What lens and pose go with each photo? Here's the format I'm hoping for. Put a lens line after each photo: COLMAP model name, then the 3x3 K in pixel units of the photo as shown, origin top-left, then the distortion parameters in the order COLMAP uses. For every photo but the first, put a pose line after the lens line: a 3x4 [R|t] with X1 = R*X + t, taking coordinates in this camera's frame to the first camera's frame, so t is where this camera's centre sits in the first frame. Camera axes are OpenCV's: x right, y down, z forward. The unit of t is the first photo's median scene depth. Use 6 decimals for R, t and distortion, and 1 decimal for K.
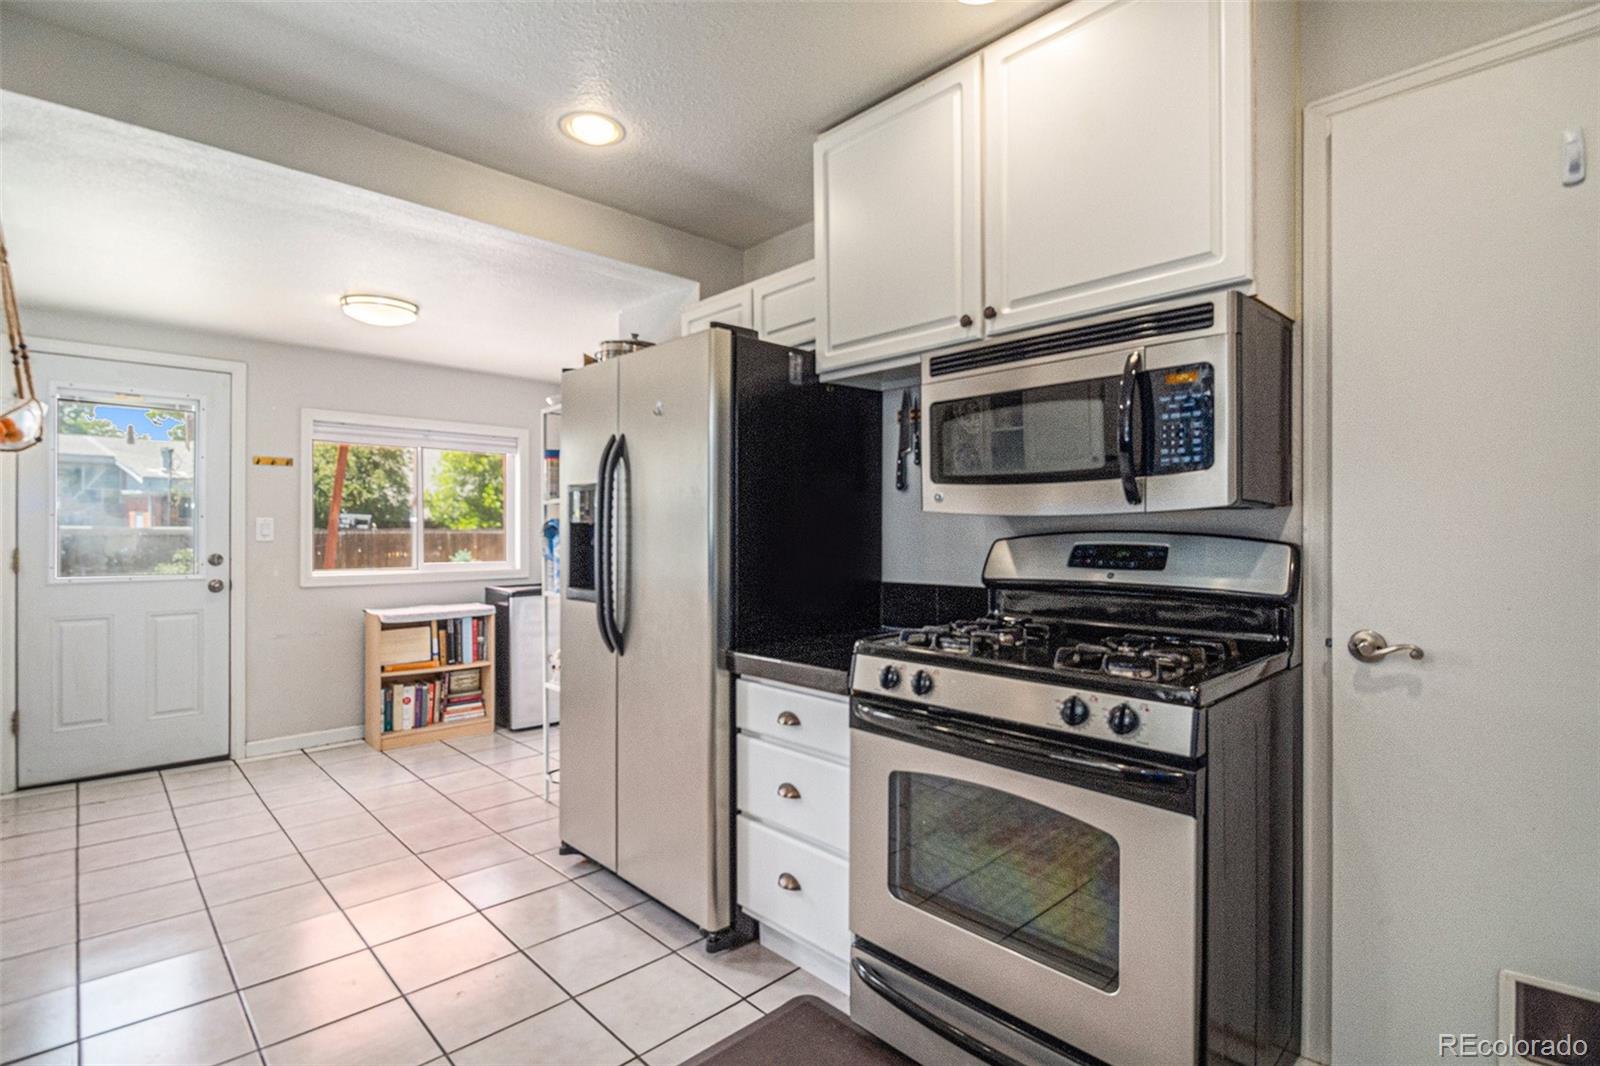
lens RADIAL K [[768.6, 0, 800.0], [0, 768.6, 541.3], [0, 0, 1]] dist [0.005622, -0.011539]
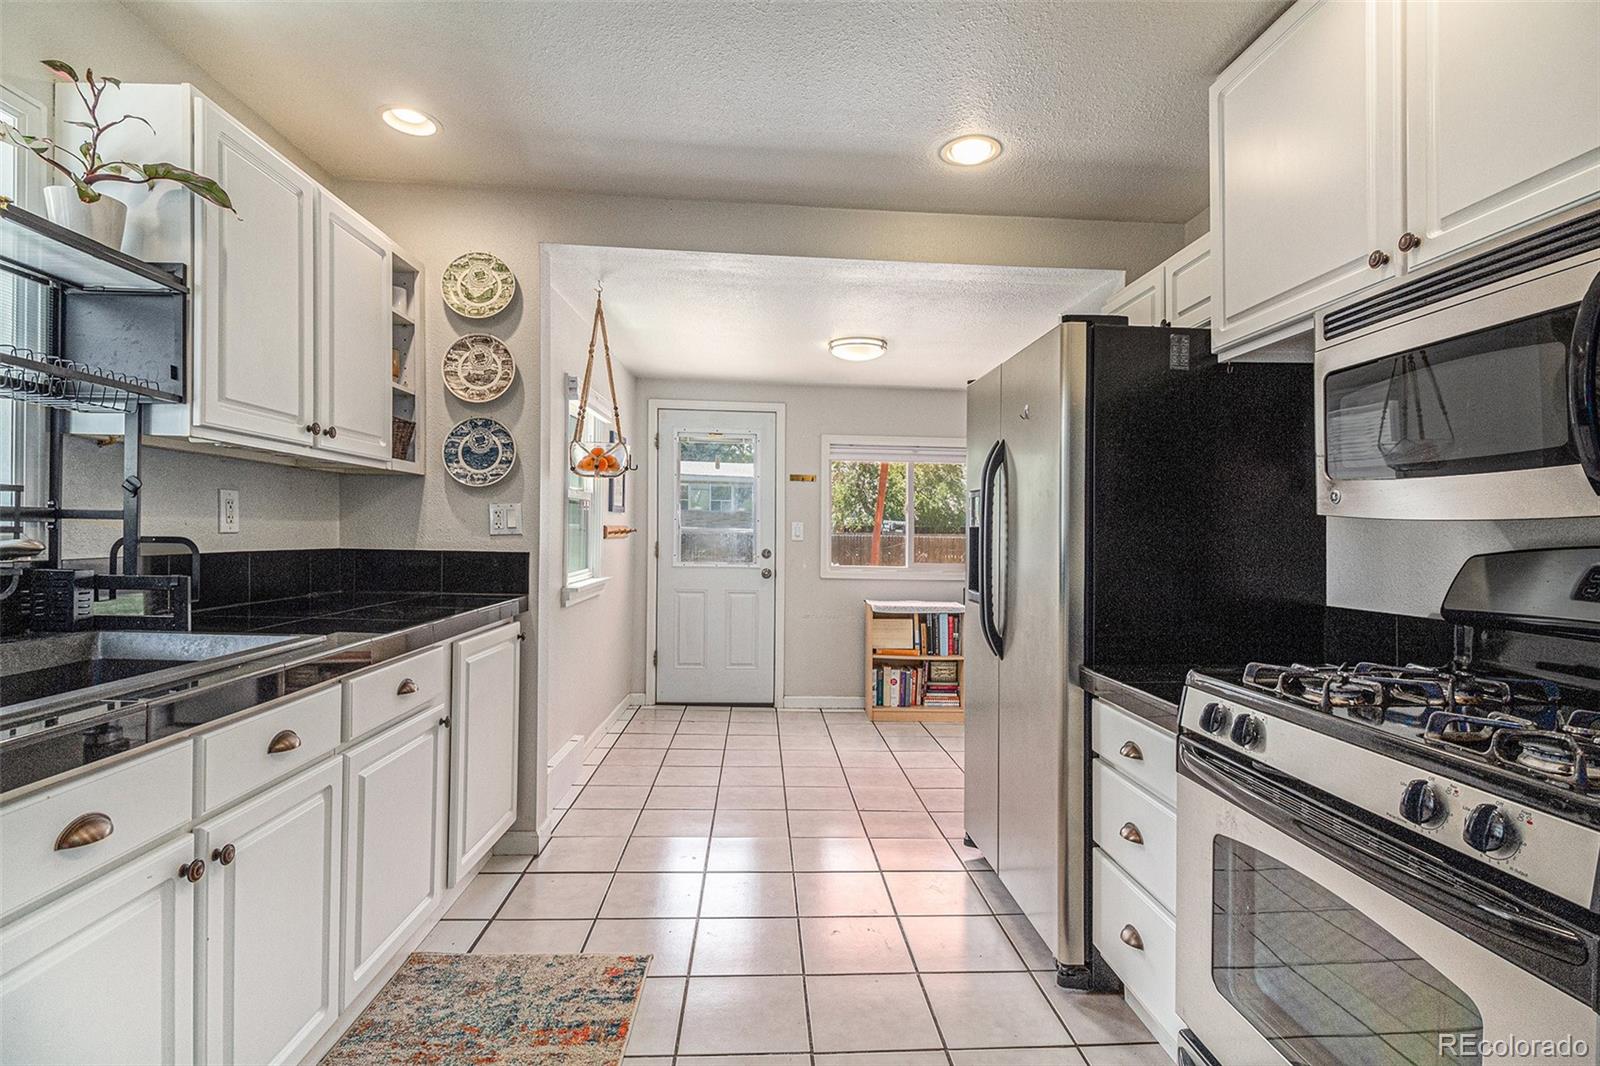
lens RADIAL K [[768.6, 0, 815.3], [0, 768.6, 534.6], [0, 0, 1]] dist [0.005622, -0.011539]
pose [[0.758095, 0.015024, -0.651971, 0.251469], [-0.027512, 0.999581, -0.008957, 0.001094], [0.651563, 0.024727, 0.758191, 0.077045]]
